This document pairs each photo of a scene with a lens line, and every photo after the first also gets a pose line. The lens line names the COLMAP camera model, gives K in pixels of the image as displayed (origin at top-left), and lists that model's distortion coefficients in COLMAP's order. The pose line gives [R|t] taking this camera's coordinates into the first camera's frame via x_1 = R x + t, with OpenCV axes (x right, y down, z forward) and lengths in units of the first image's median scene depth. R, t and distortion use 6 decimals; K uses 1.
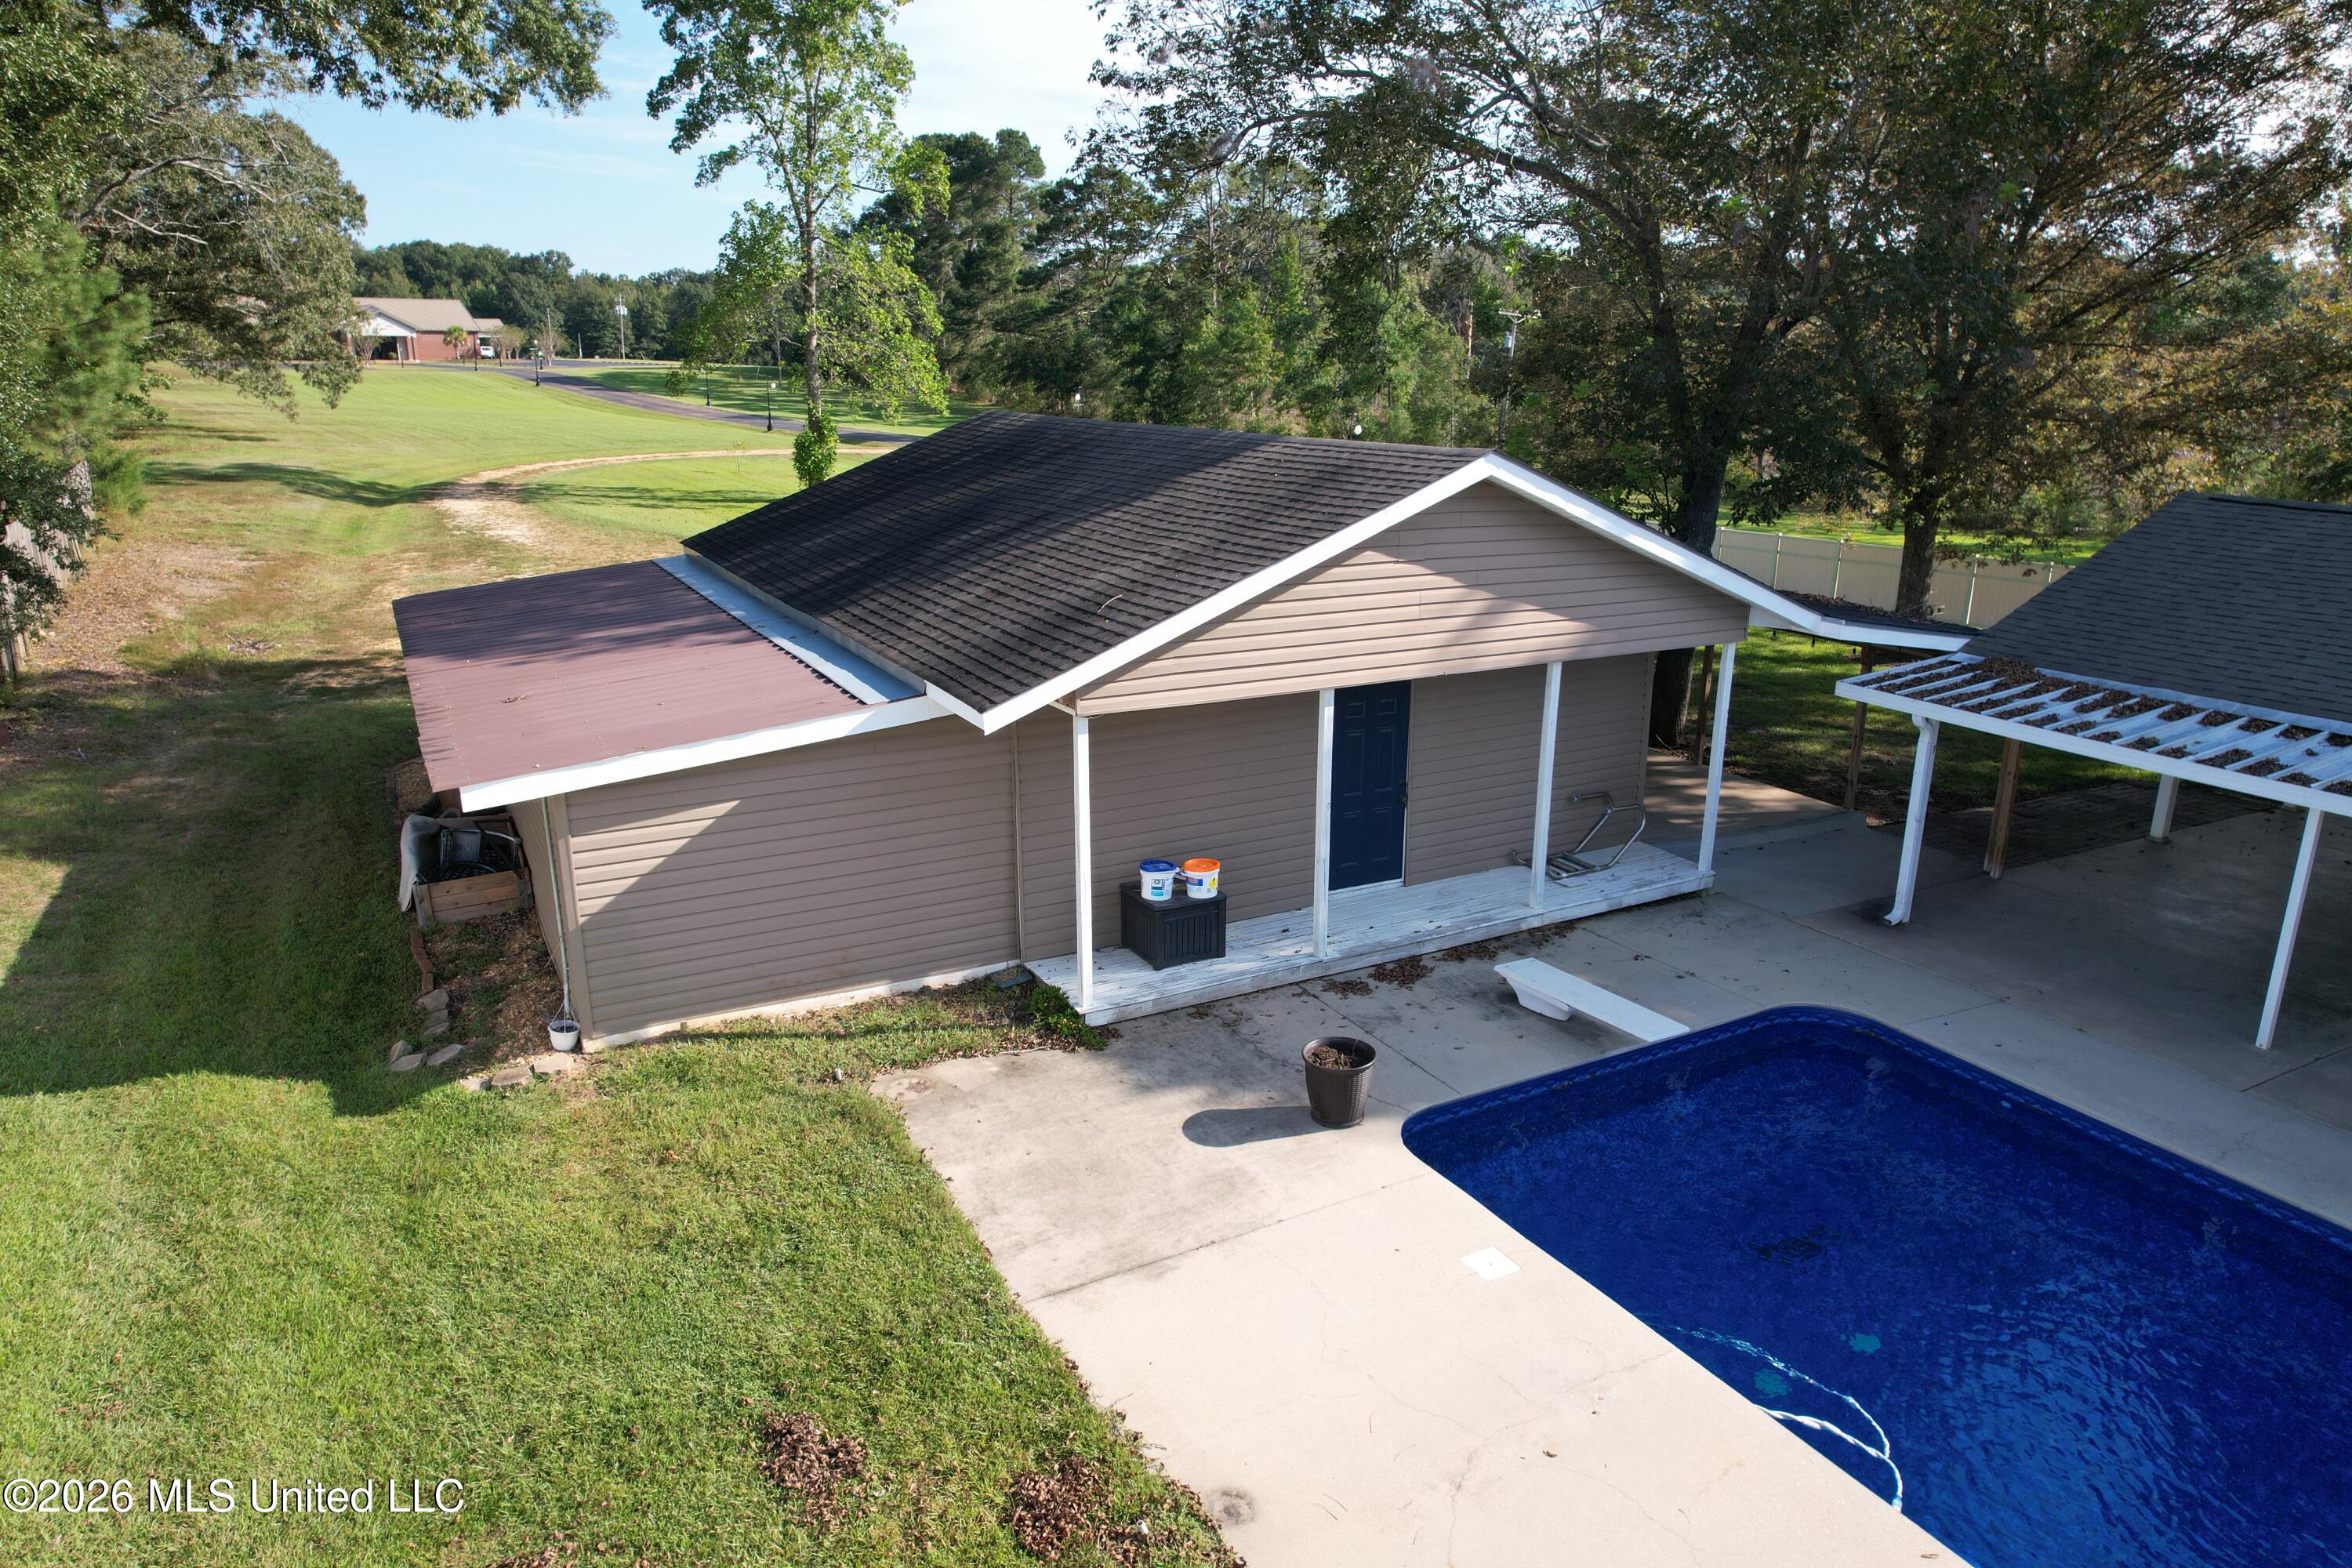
lens RADIAL K [[1508.2, 0, 1227.7], [0, 1508.2, 799.1], [0, 0, 1]] dist [-0.064281, 0.051797]
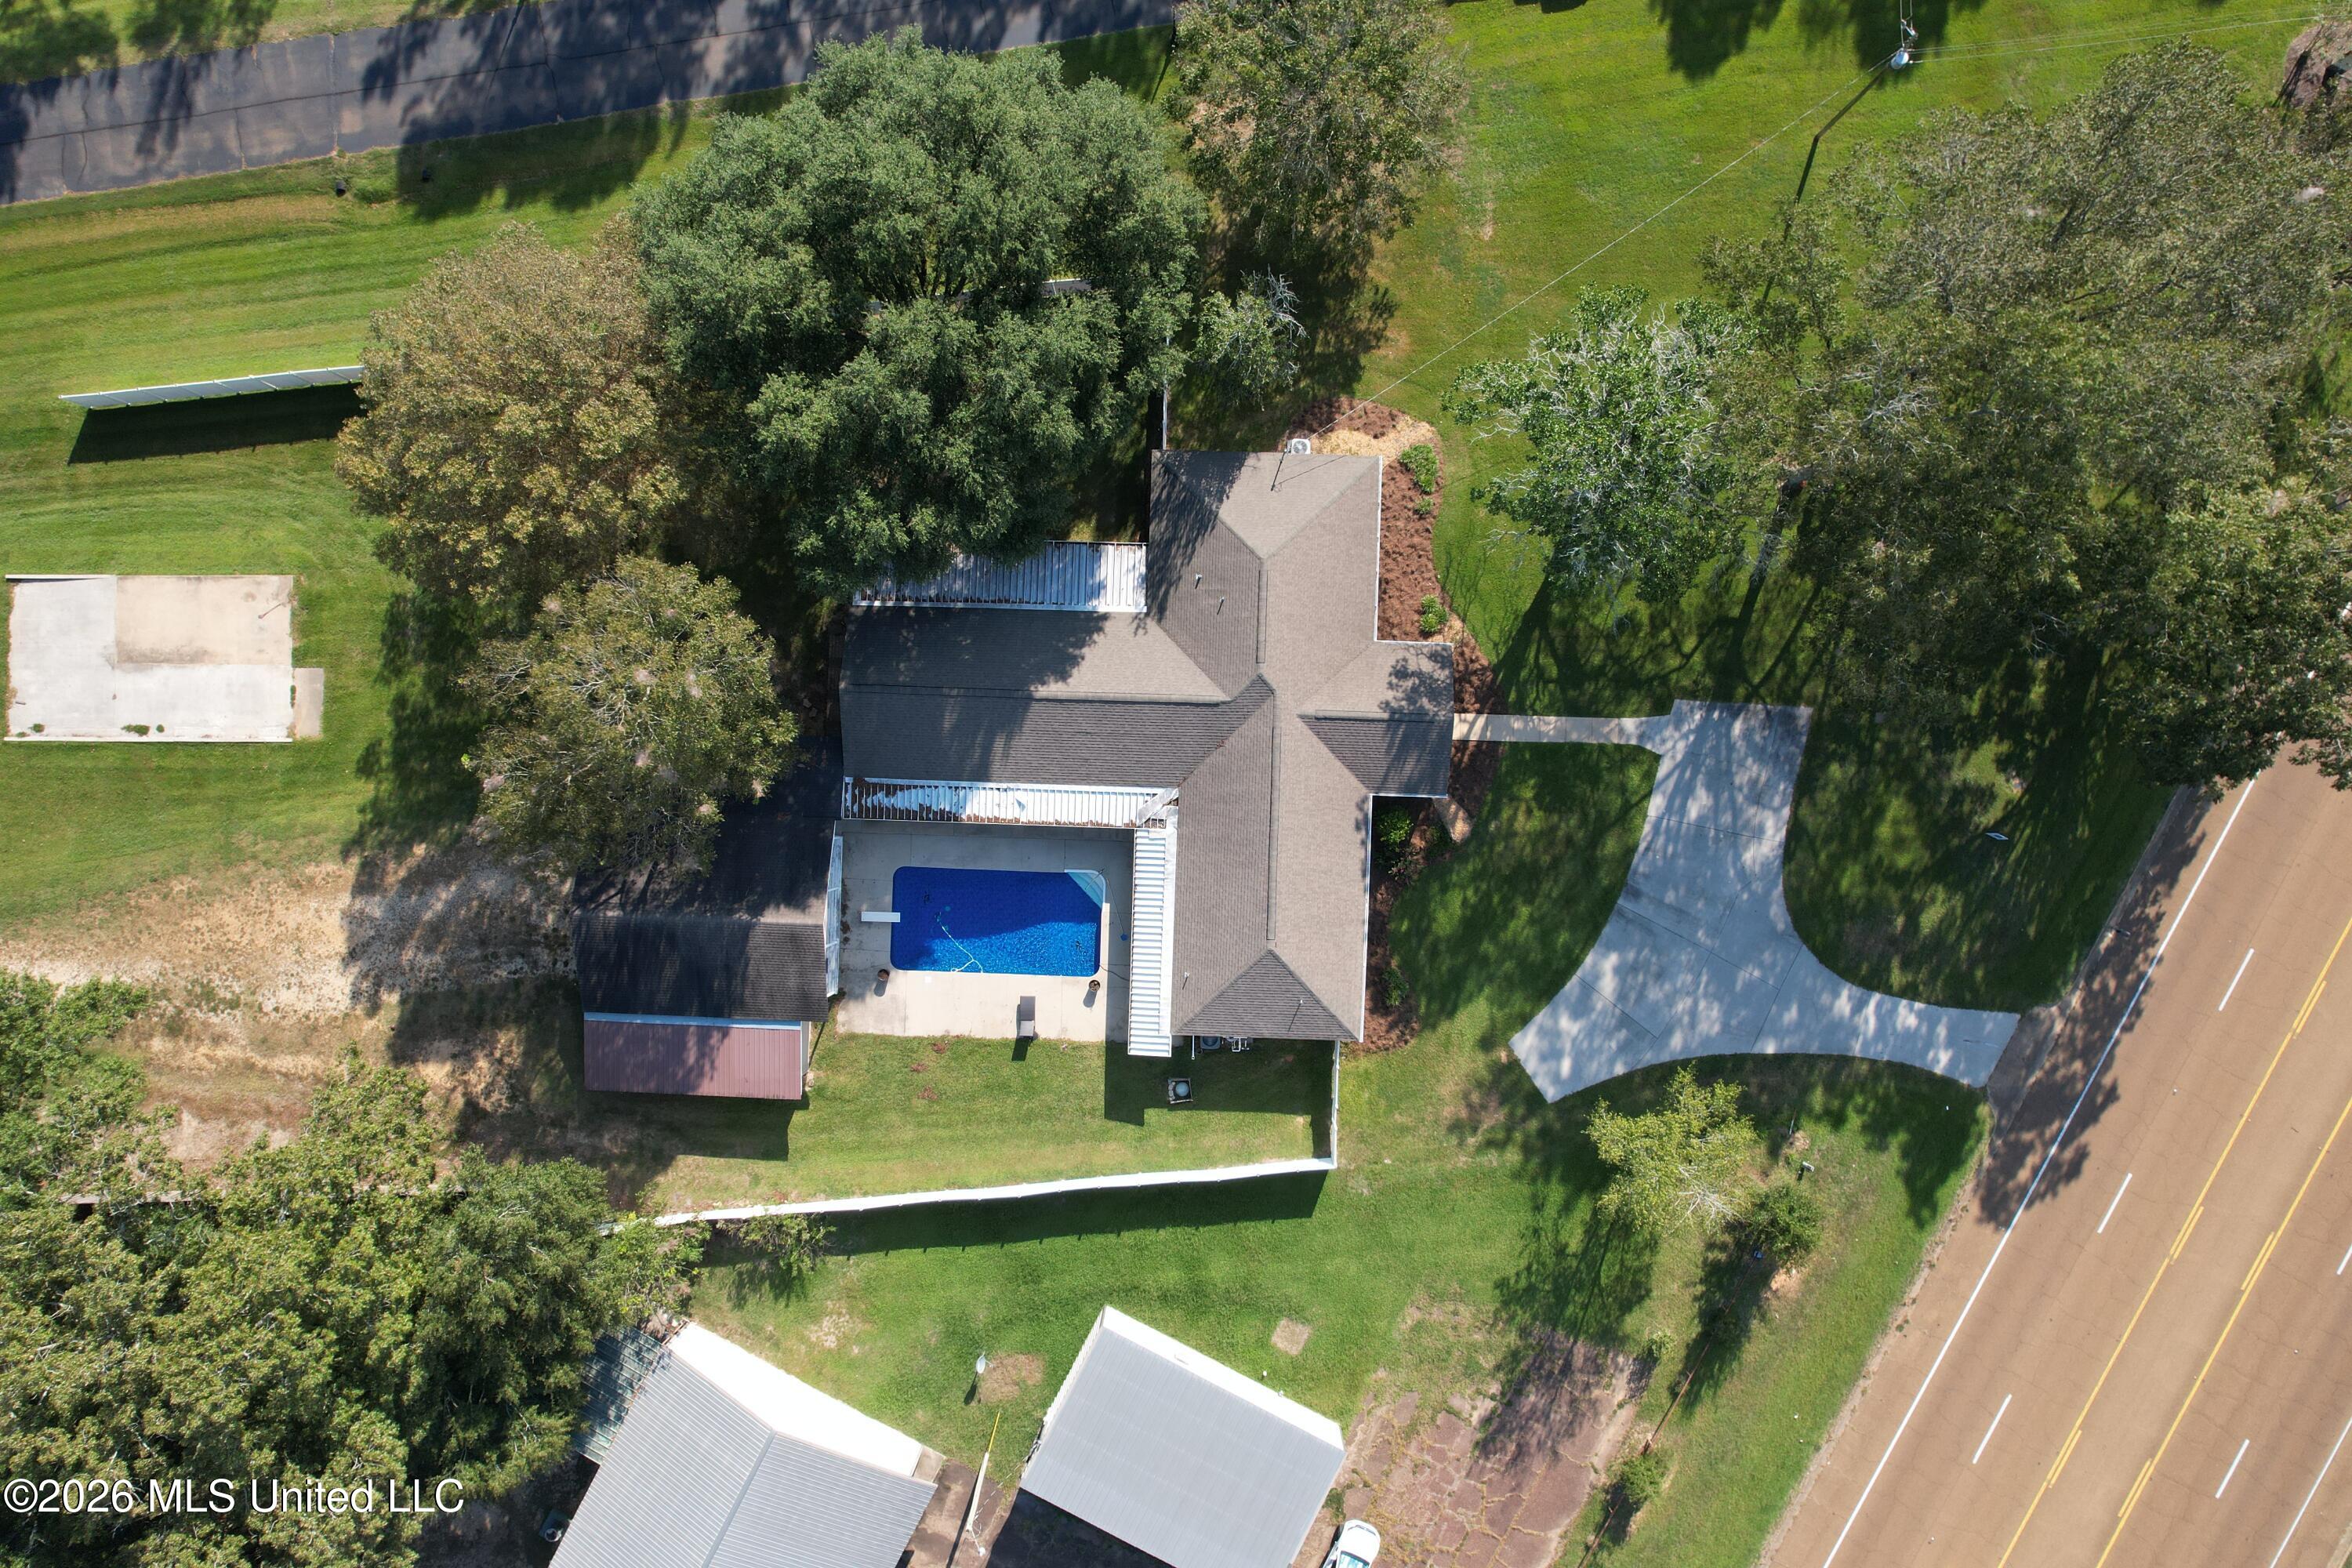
lens RADIAL K [[1508.2, 0, 1179.6], [0, 1508.2, 792.4], [0, 0, 1]] dist [-0.064281, 0.051797]
pose [[0.525334, -0.850822, -0.011199, 0.291305], [0.251469, 0.142668, 0.957293, -1.140294], [-0.812888, -0.505715, 0.288903, -0.292659]]
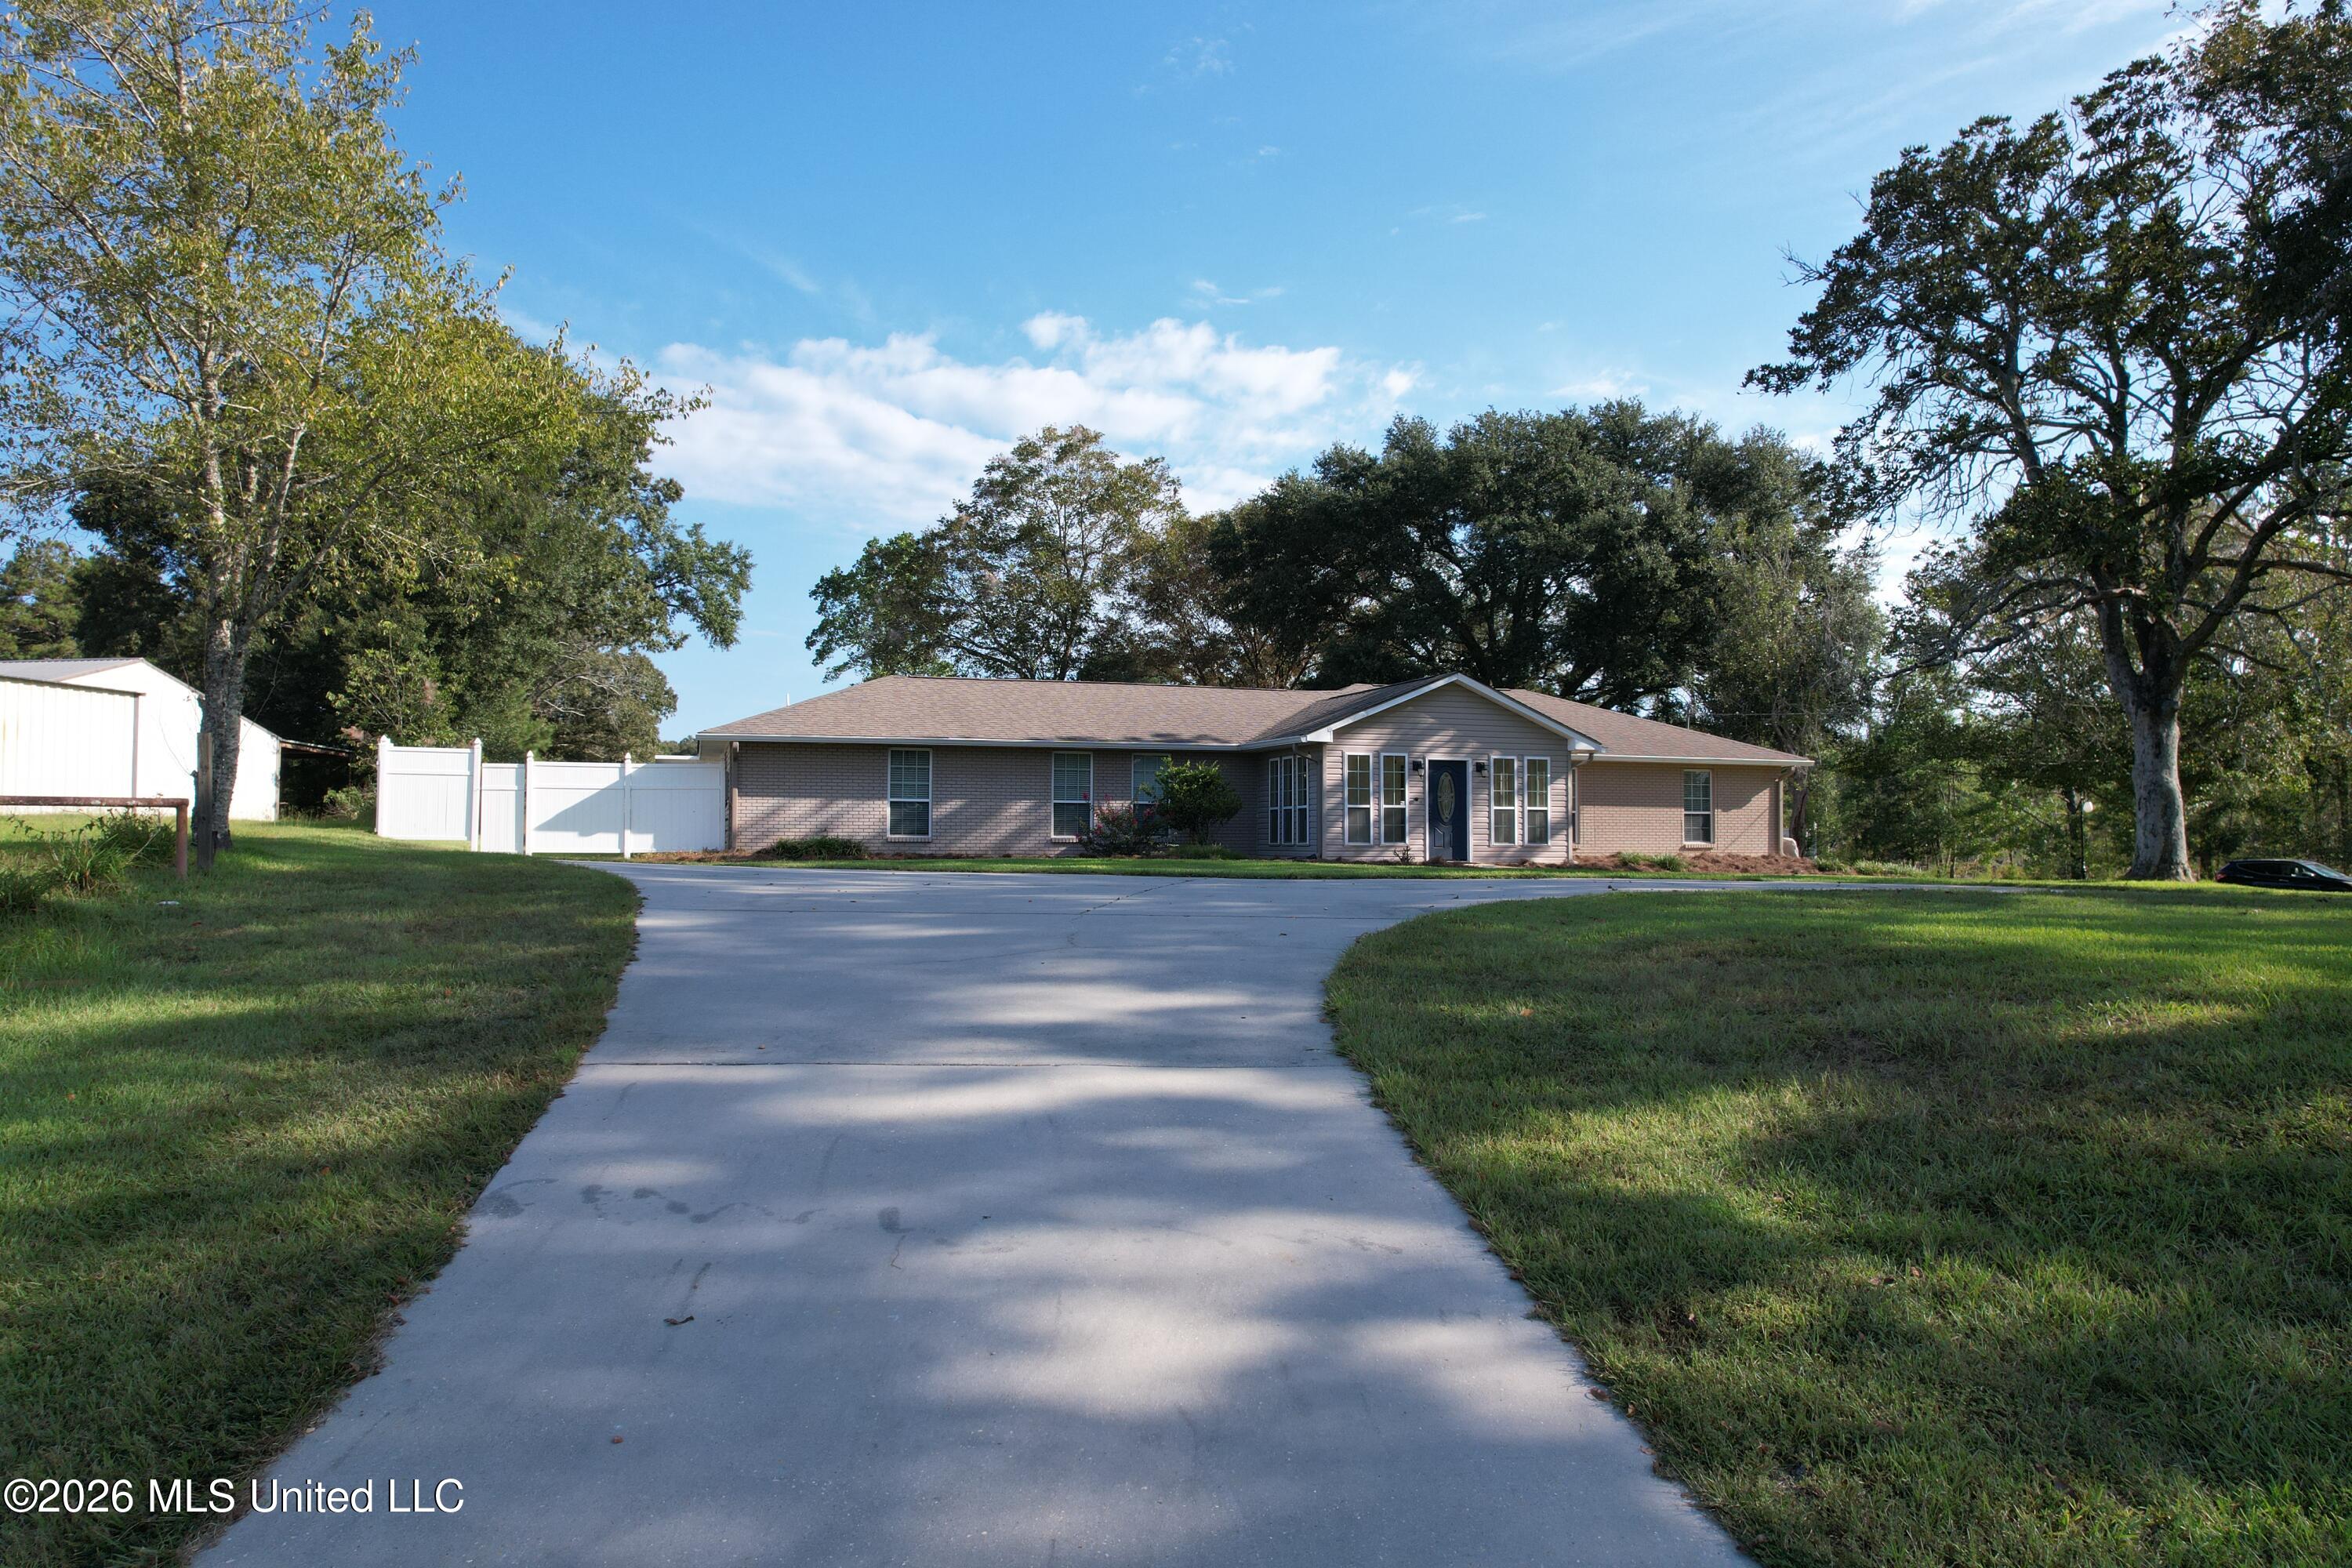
lens RADIAL K [[1508.2, 0, 1185.7], [0, 1508.2, 783.9], [0, 0, 1]] dist [-0.064281, 0.051797]
pose [[0.979354, -0.015221, -0.201581, 0.457771], [-0.050932, 0.946416, -0.318908, 0.283071], [0.195634, 0.322591, 0.926101, -0.610079]]
